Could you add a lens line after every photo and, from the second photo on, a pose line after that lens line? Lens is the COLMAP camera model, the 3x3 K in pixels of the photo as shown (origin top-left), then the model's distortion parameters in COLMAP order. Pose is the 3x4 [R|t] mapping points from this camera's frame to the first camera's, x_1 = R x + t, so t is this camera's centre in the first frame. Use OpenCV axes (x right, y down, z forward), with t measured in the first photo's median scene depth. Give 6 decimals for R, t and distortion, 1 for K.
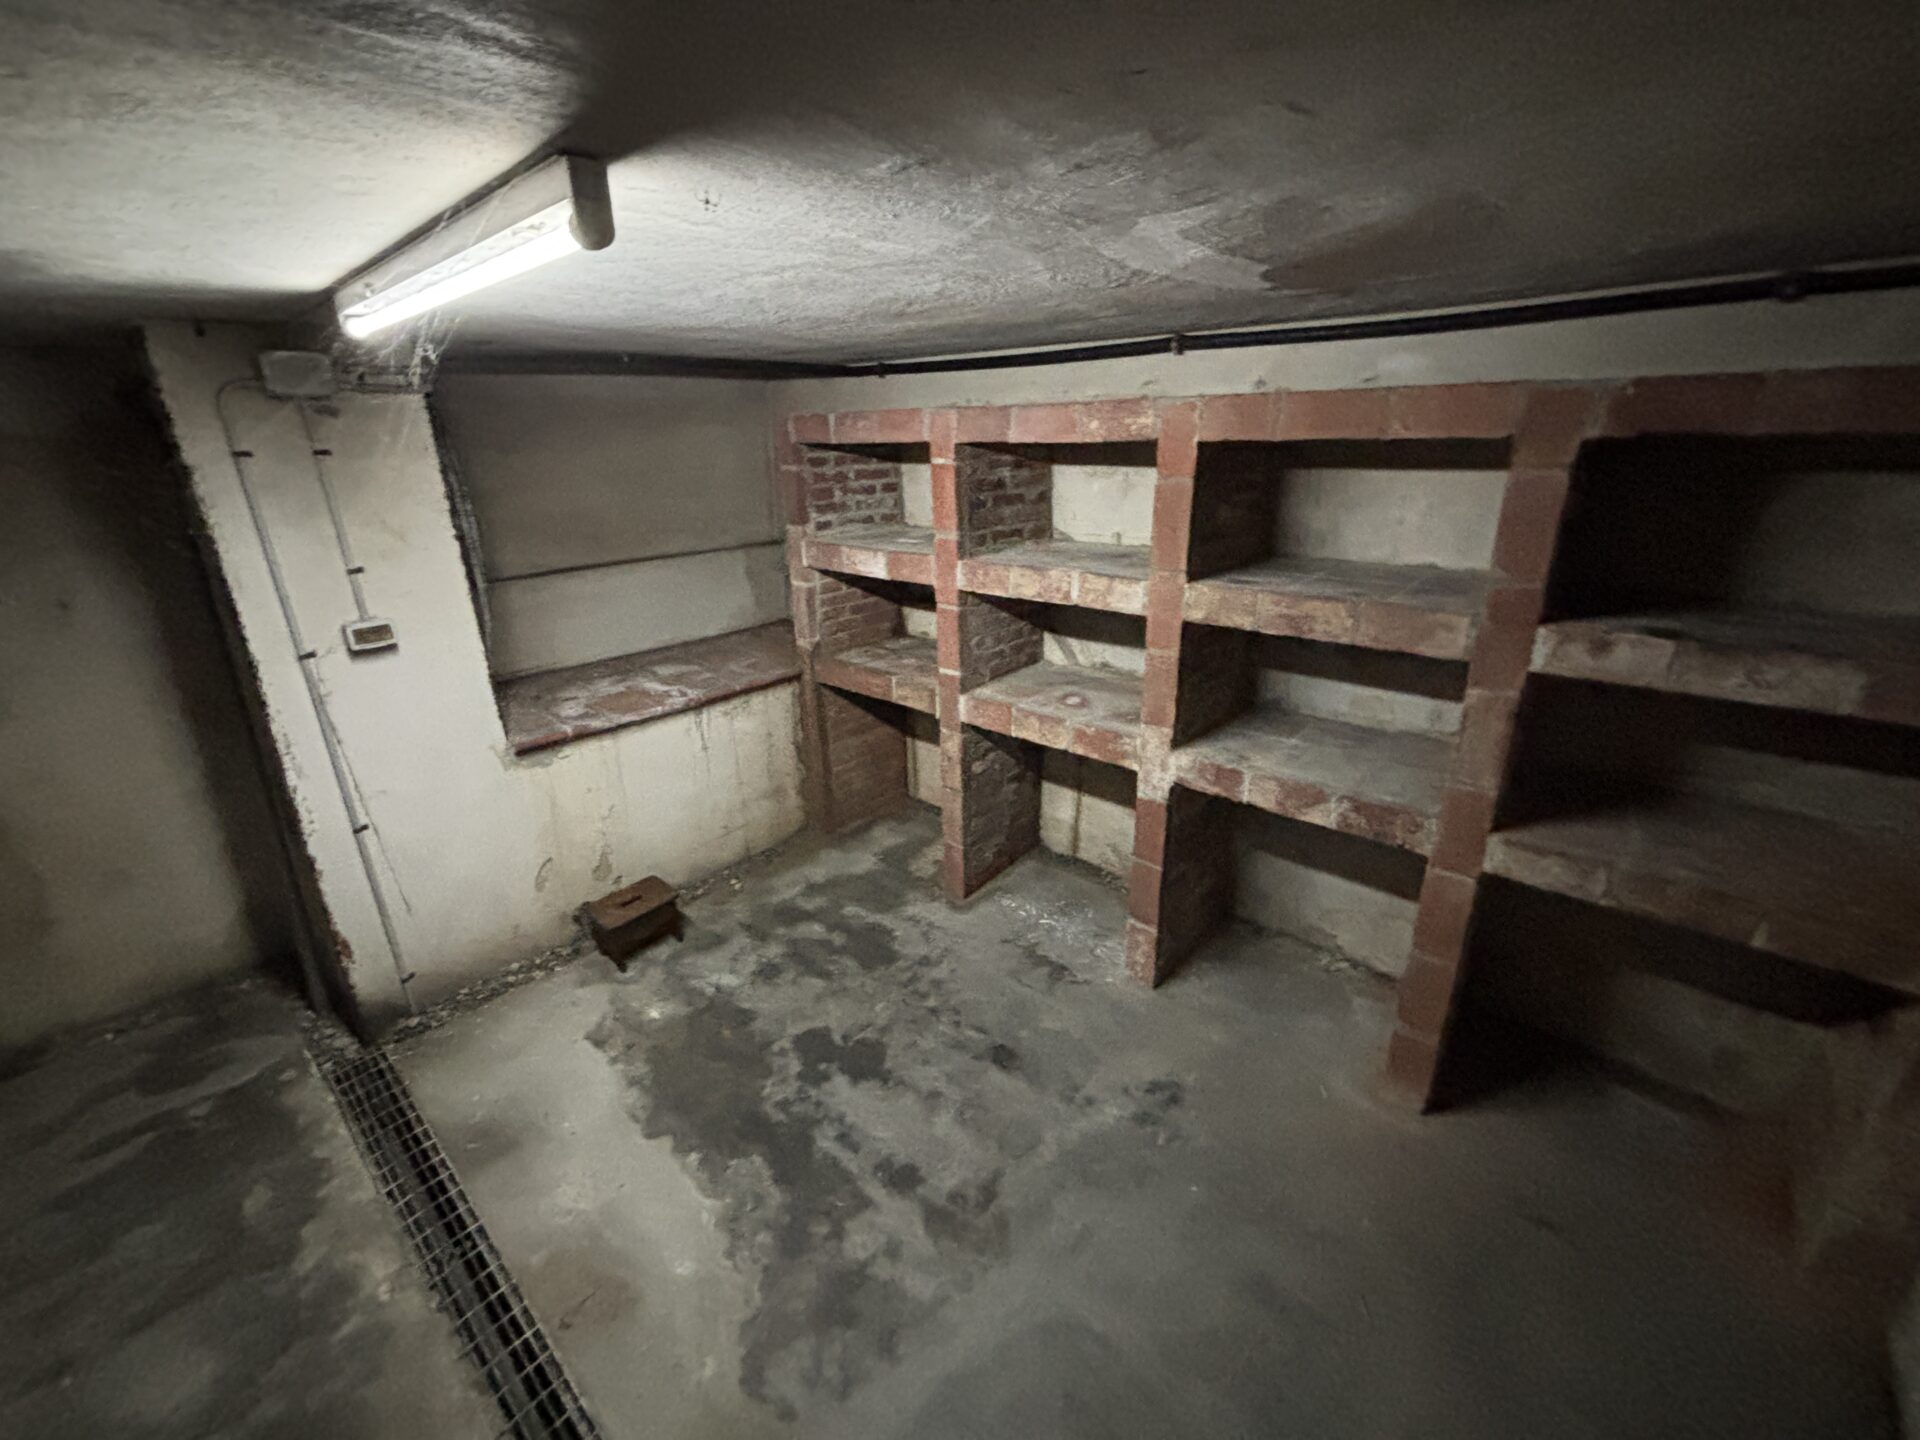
lens RADIAL K [[768.0, 0, 956.9], [0, 768.0, 717.8], [0, 0, 1]] dist [-0.001267, 0.000764]
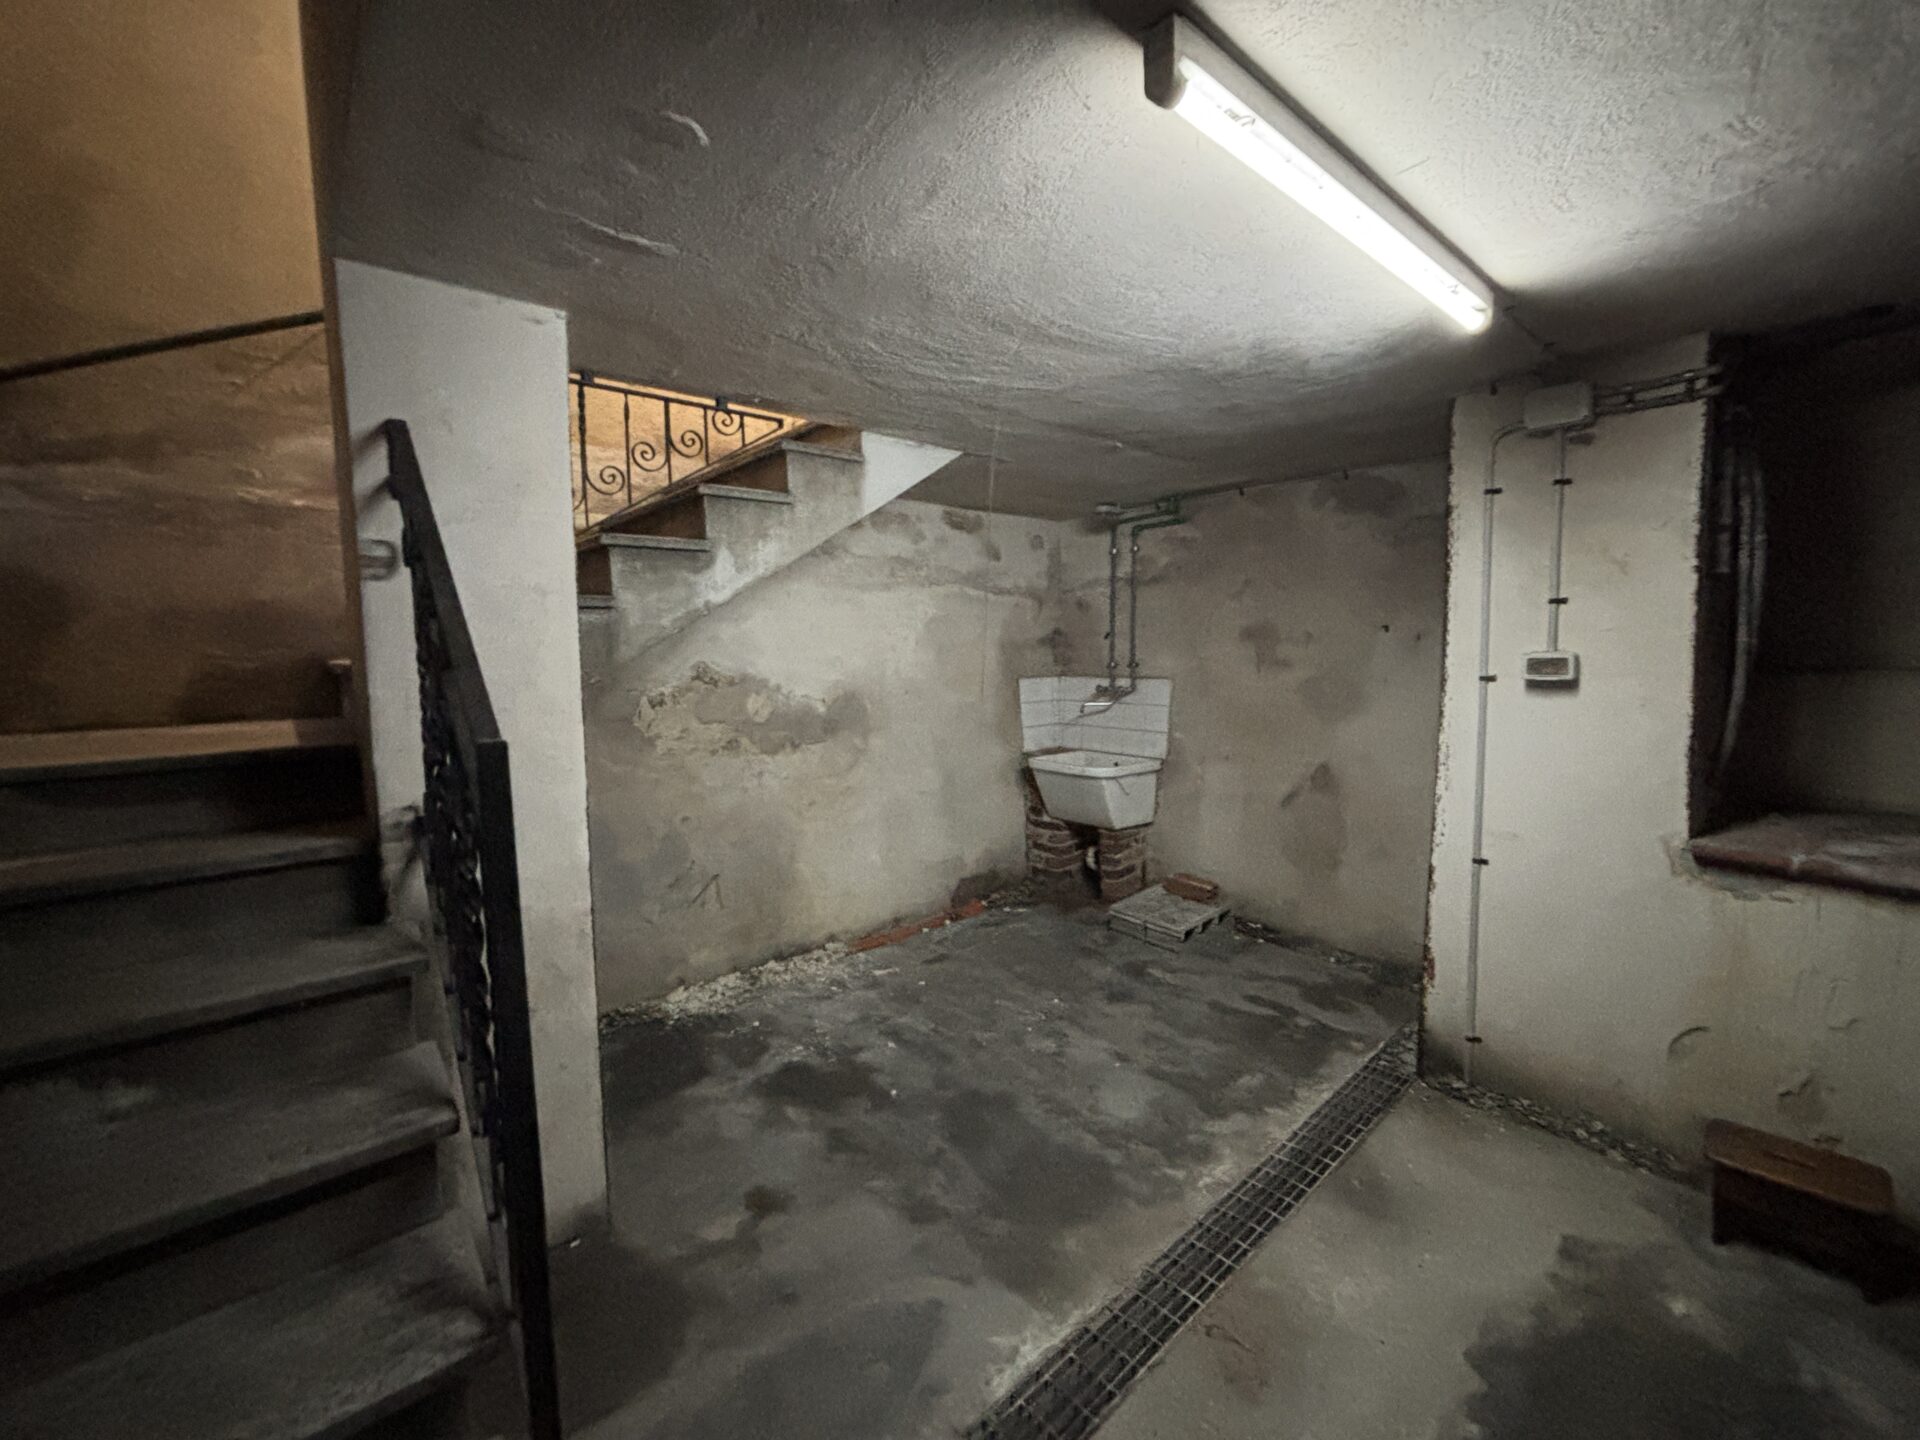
lens RADIAL K [[768.0, 0, 956.2], [0, 768.0, 710.4], [0, 0, 1]] dist [-0.001267, 0.000764]
pose [[-0.111437, 0.106160, -0.988085, 0.266670], [-0.330004, 0.933904, 0.137556, 0.053891], [0.937379, 0.341401, -0.069038, 0.397232]]
